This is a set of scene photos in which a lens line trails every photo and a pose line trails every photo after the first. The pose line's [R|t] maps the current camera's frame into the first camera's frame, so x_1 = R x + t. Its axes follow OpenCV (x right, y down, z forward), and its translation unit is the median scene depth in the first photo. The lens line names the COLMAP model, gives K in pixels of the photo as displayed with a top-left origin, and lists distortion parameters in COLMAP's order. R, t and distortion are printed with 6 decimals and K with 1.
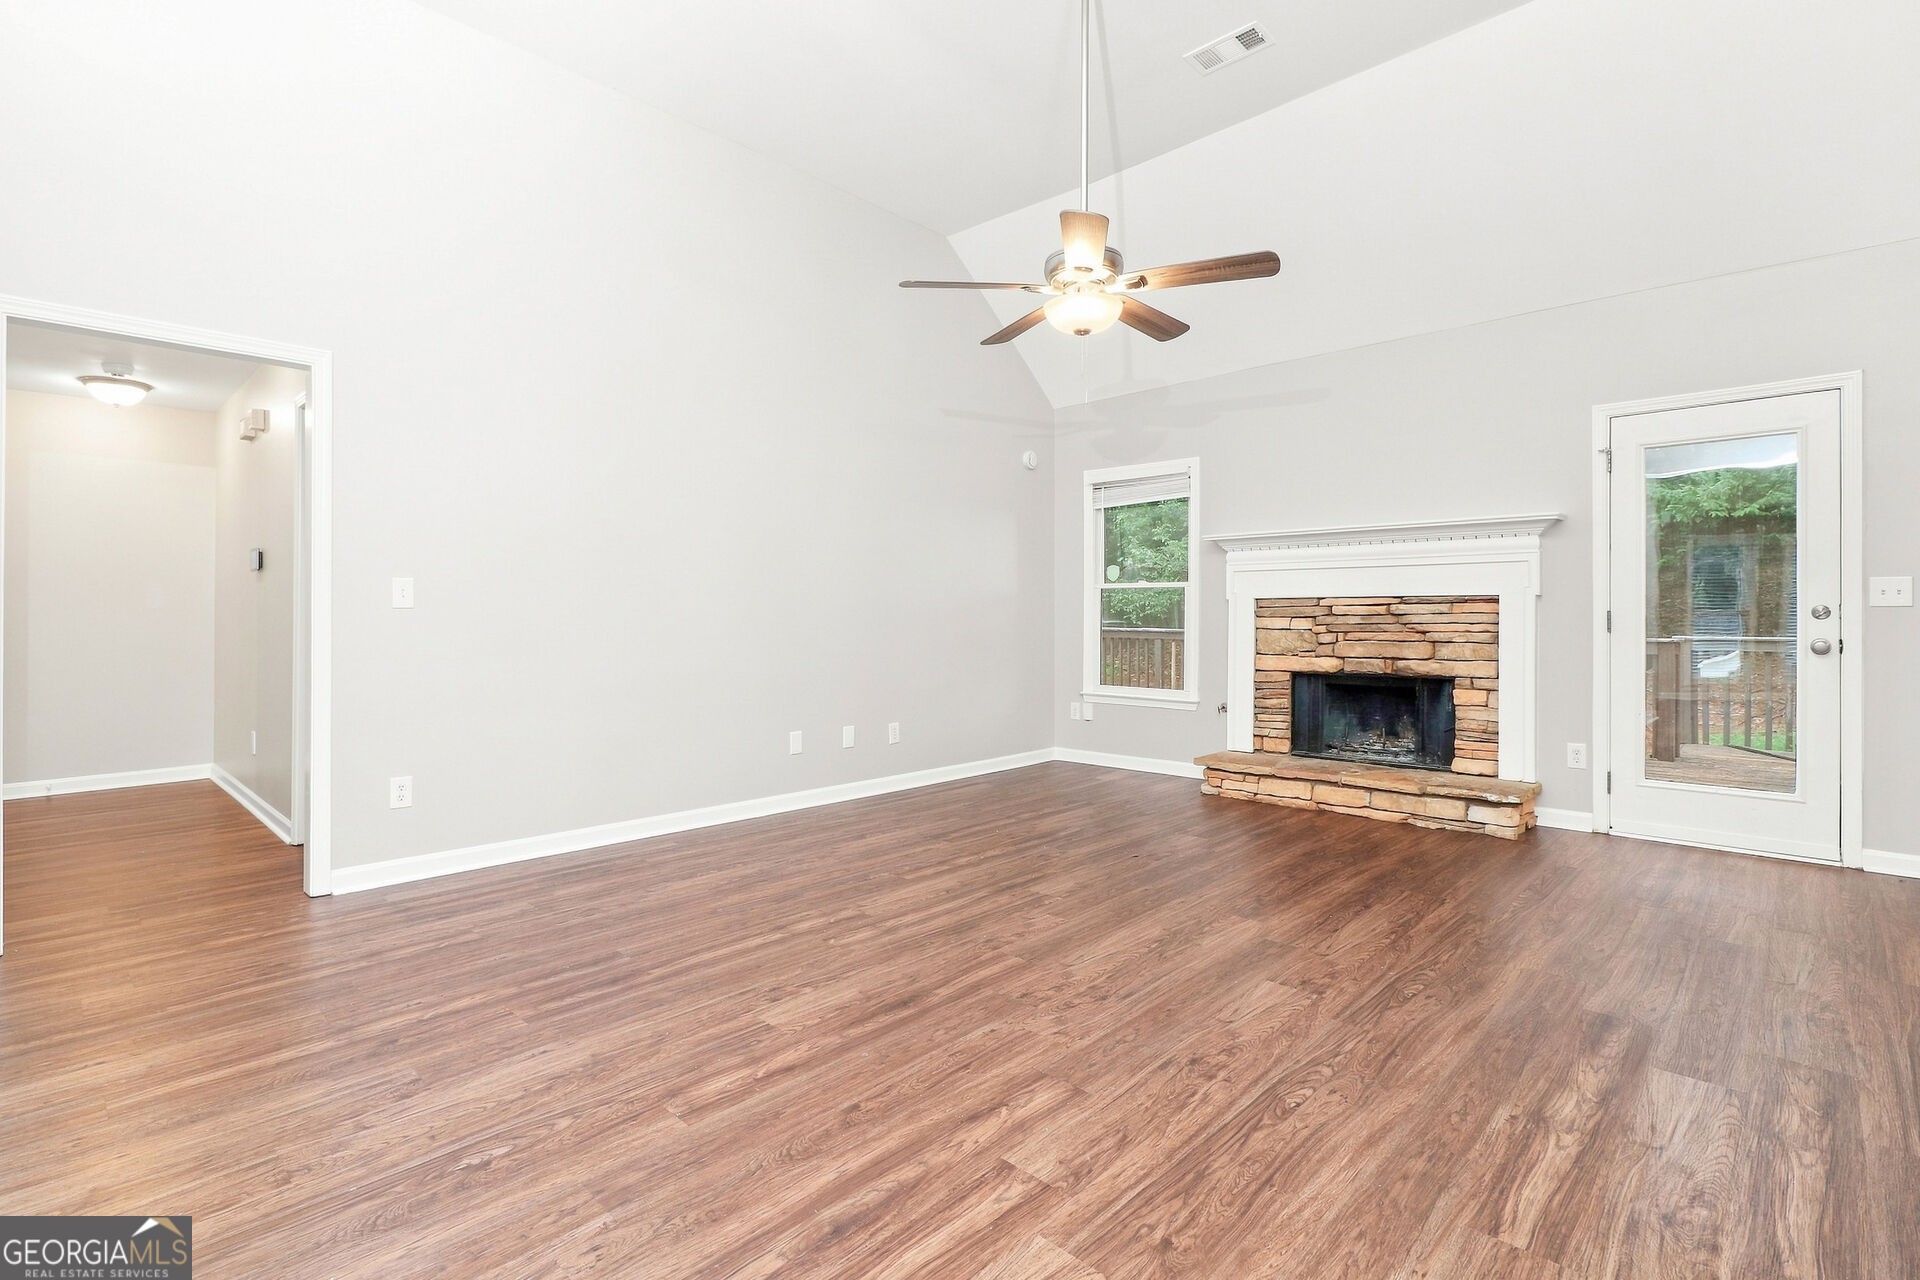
lens RADIAL K [[896.4, 0, 917.7], [0, 896.4, 611.6], [0, 0, 1]] dist [-0.021111, -0.000942]
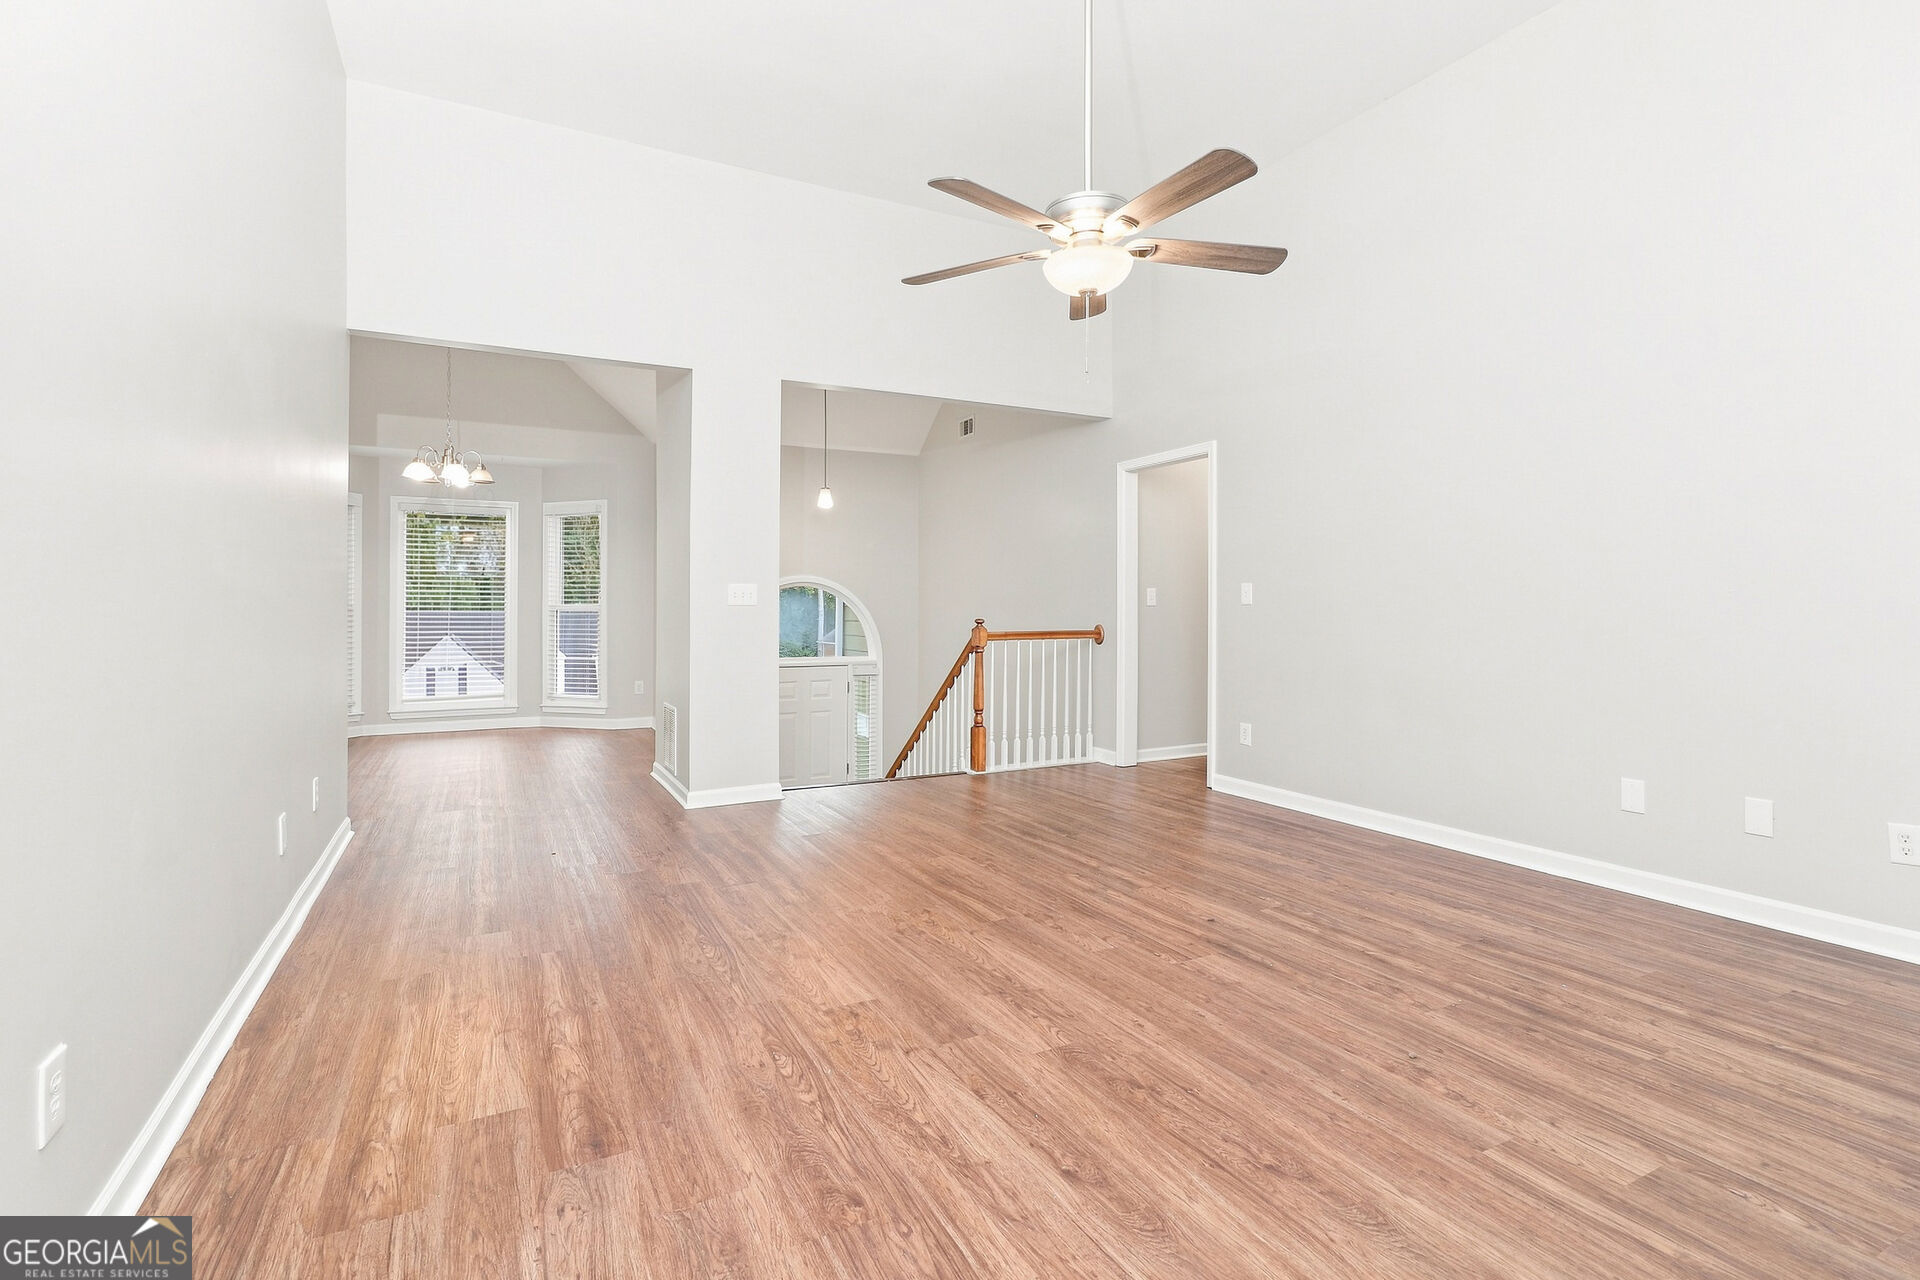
lens RADIAL K [[911.9, 0, 955.2], [0, 911.9, 609.1], [0, 0, 1]] dist [-0.013864, -0.000050]
pose [[-0.297072, 0.004472, -0.954844, 0.893158], [0.011585, 0.999932, 0.001078, 0.001007], [0.954785, -0.010741, -0.297104, 0.953201]]
